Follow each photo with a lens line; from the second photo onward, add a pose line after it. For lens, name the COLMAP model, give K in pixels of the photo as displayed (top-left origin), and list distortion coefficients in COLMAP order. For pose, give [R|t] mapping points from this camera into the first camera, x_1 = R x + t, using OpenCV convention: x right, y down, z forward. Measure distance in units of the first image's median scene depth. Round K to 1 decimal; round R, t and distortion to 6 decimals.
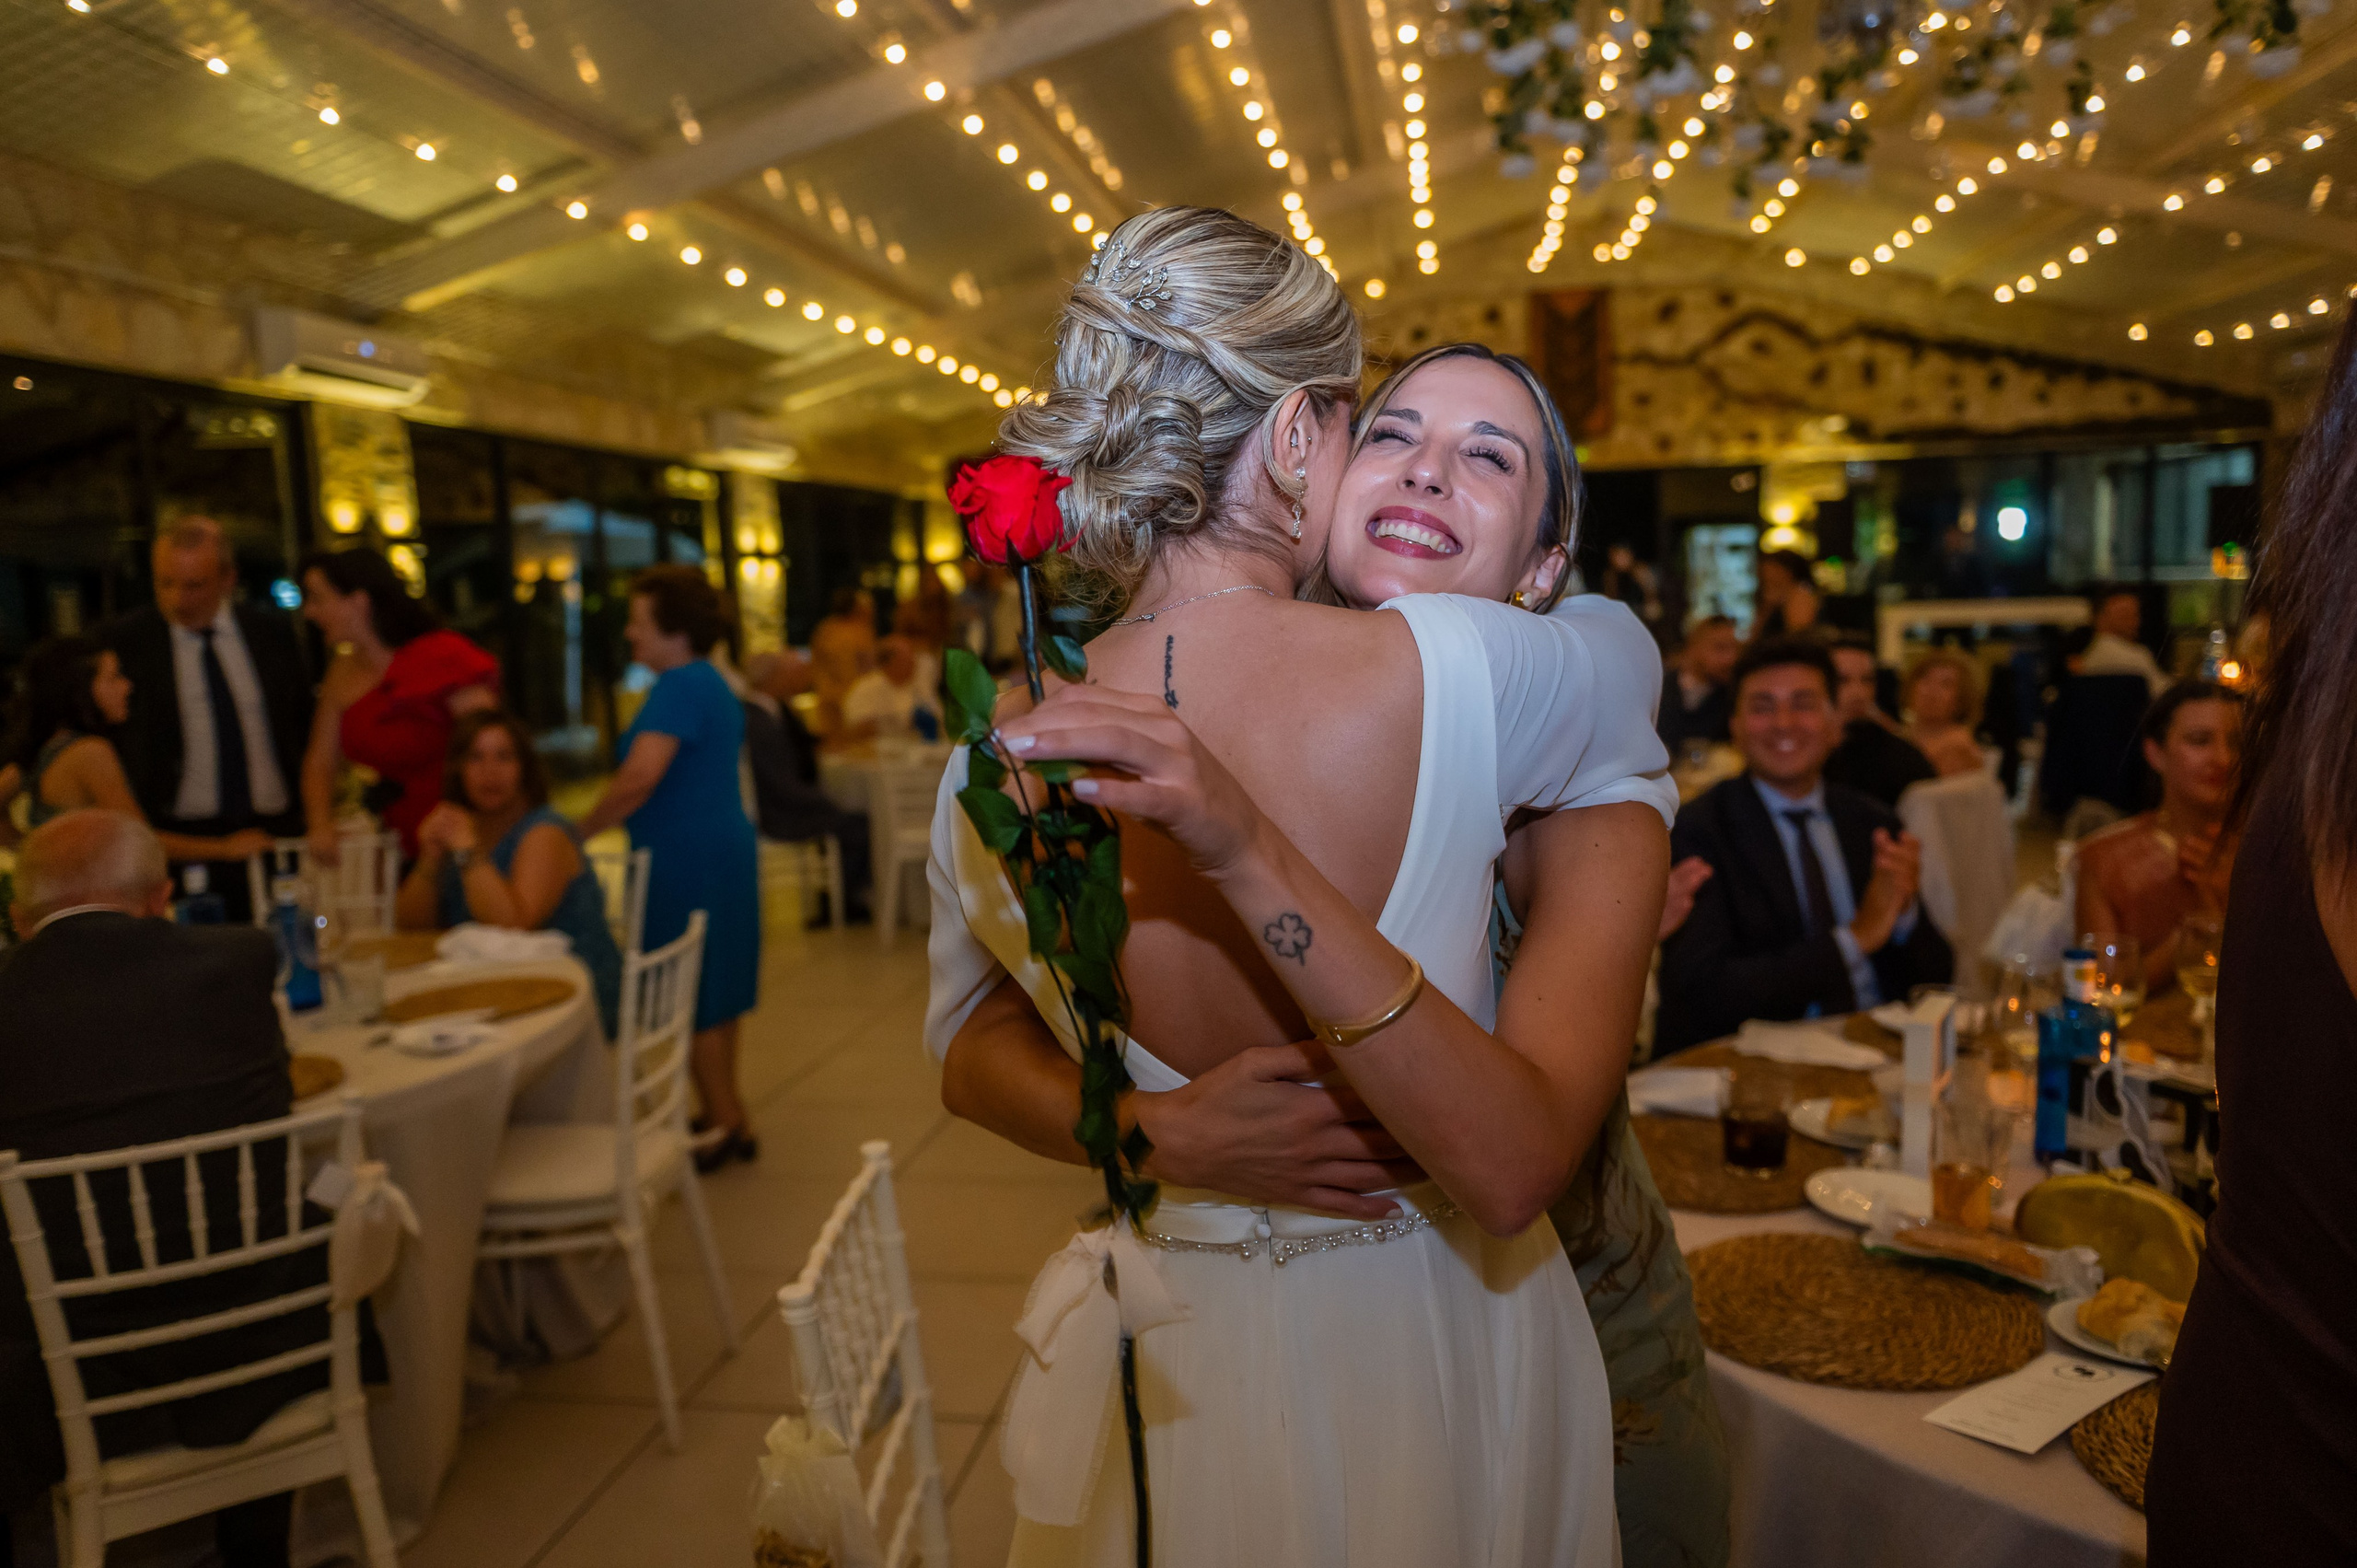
lens RADIAL K [[1636.2, 0, 1179.4], [0, 1636.2, 781.1], [0, 0, 1]] dist [-0.010600, -0.004678]
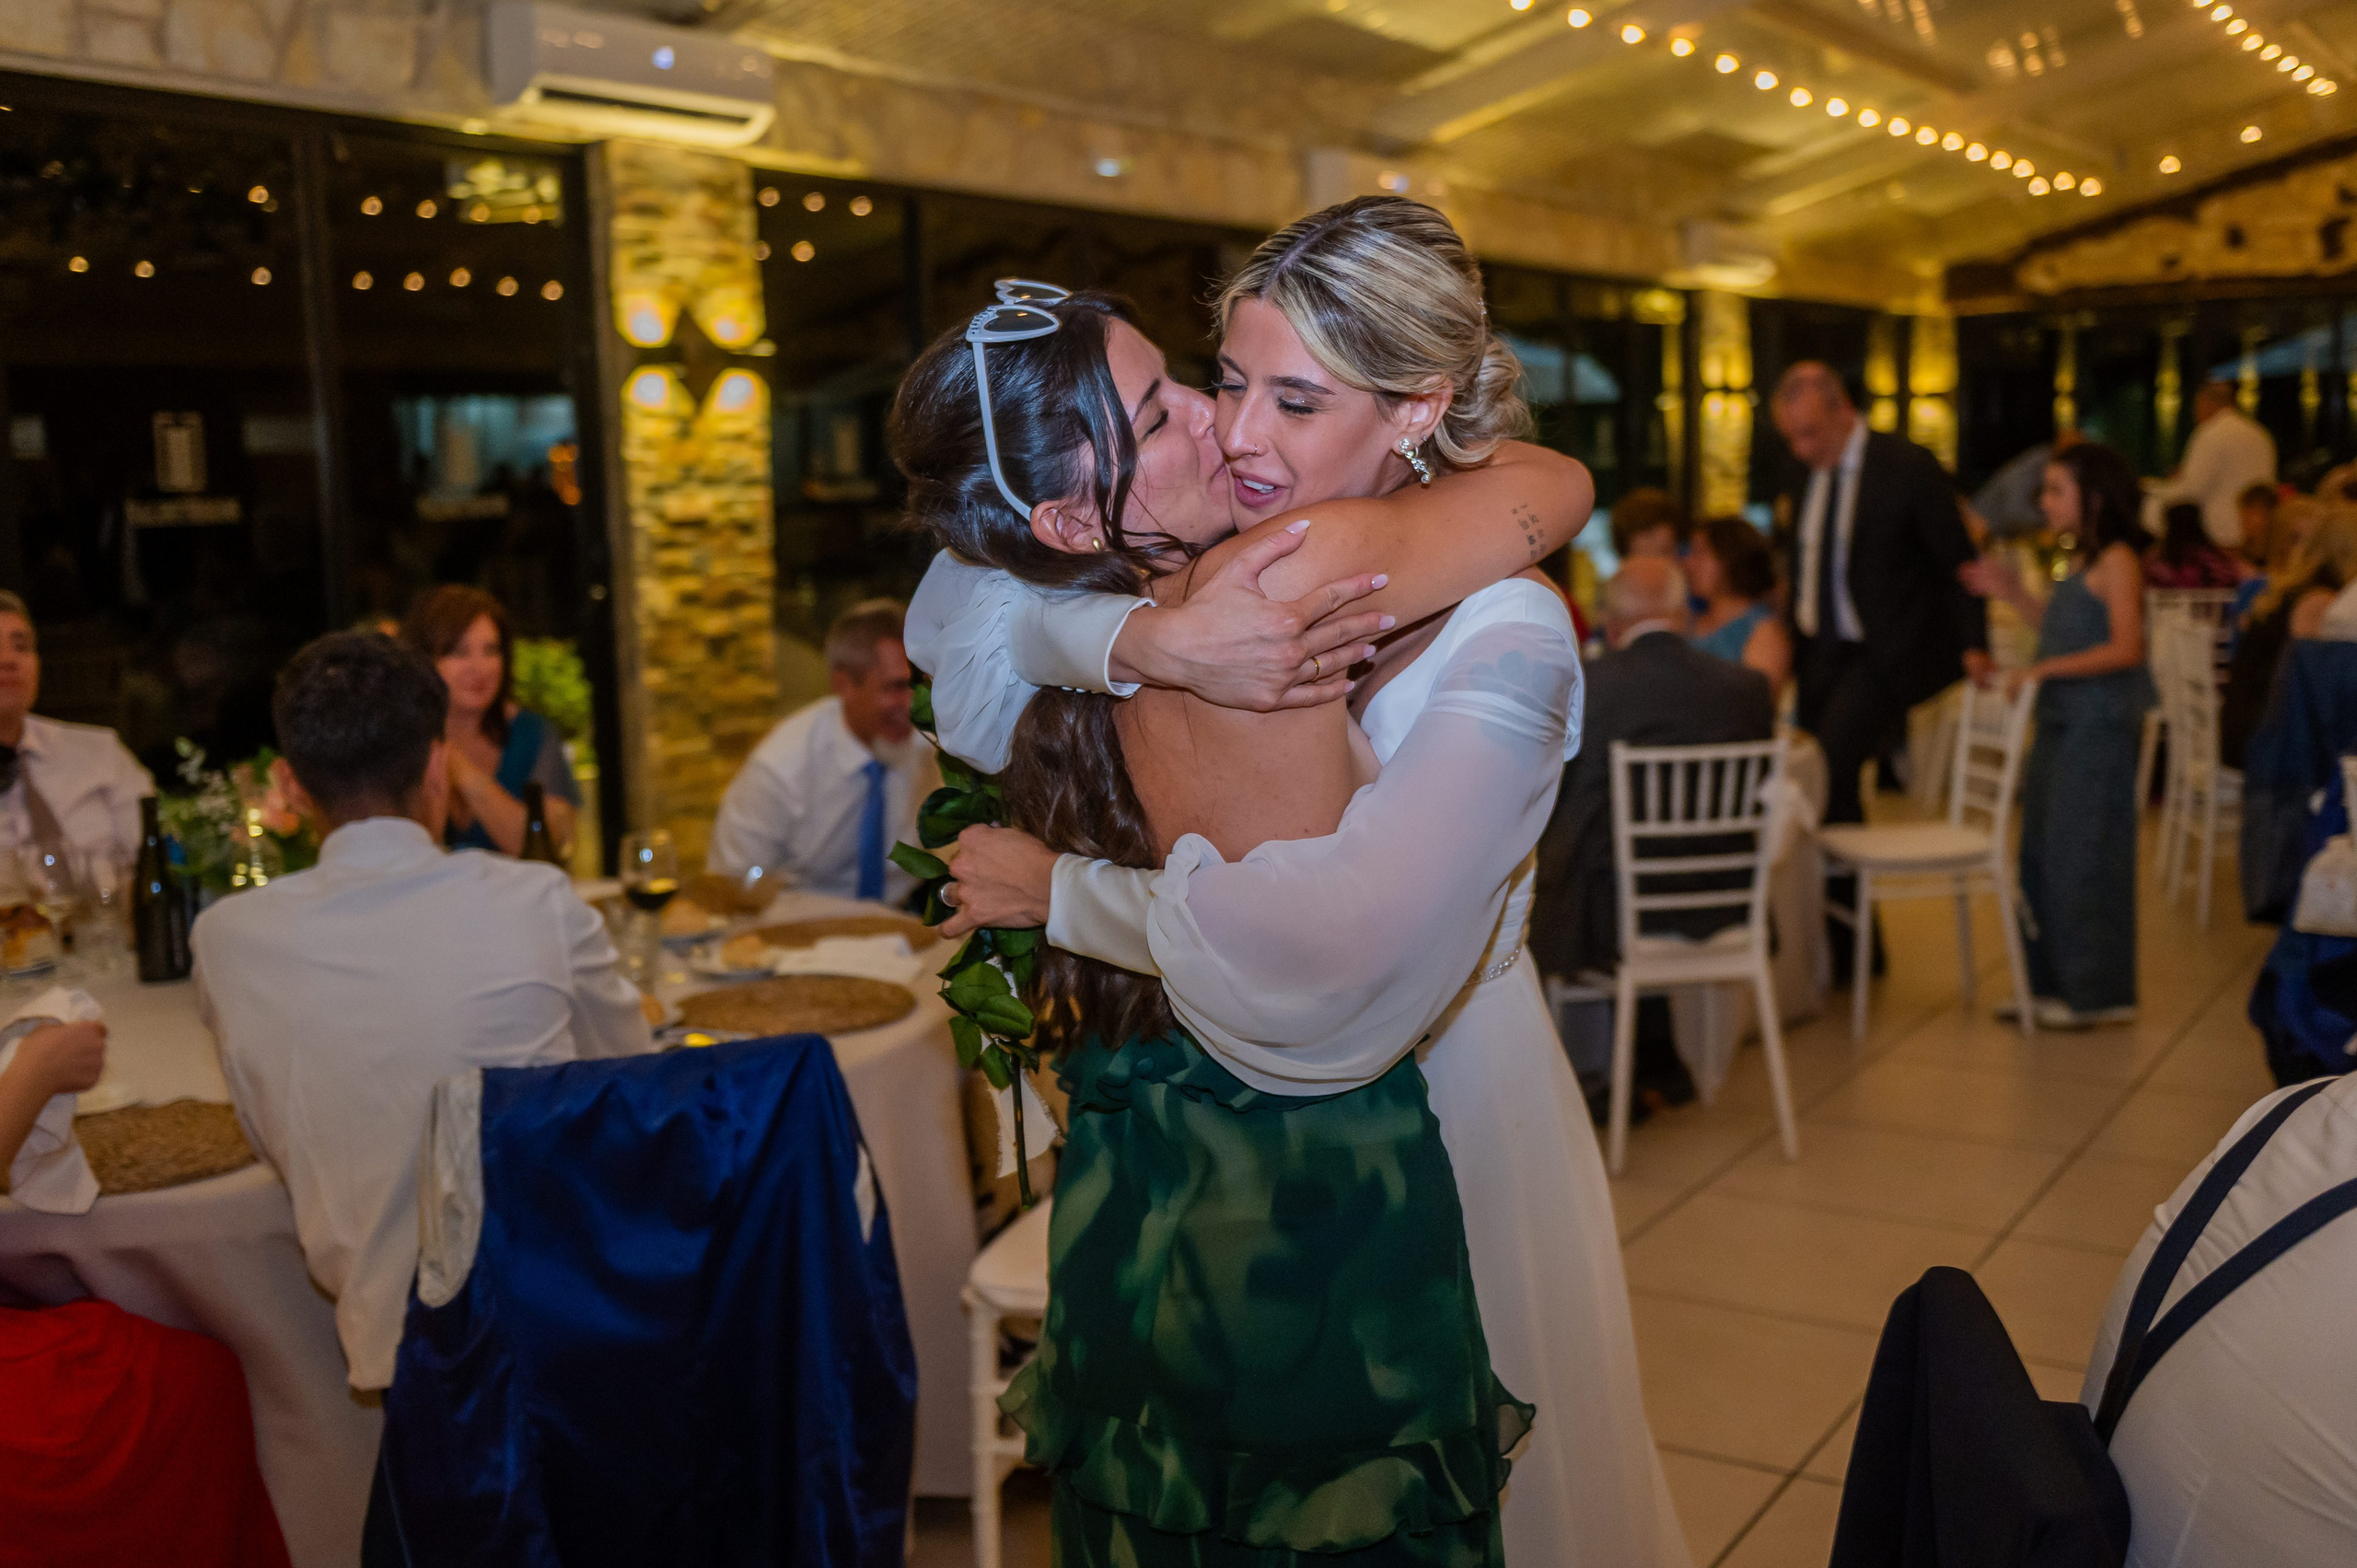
lens RADIAL K [[2358.8, 0, 1181.9], [0, 2358.8, 793.3], [0, 0, 1]] dist [-0.011229, 0.000000]
pose [[0.916585, 0.054469, -0.396111, -0.022968], [-0.041216, 0.998271, 0.041900, 0.030941], [0.397709, -0.022079, 0.917246, -0.237066]]
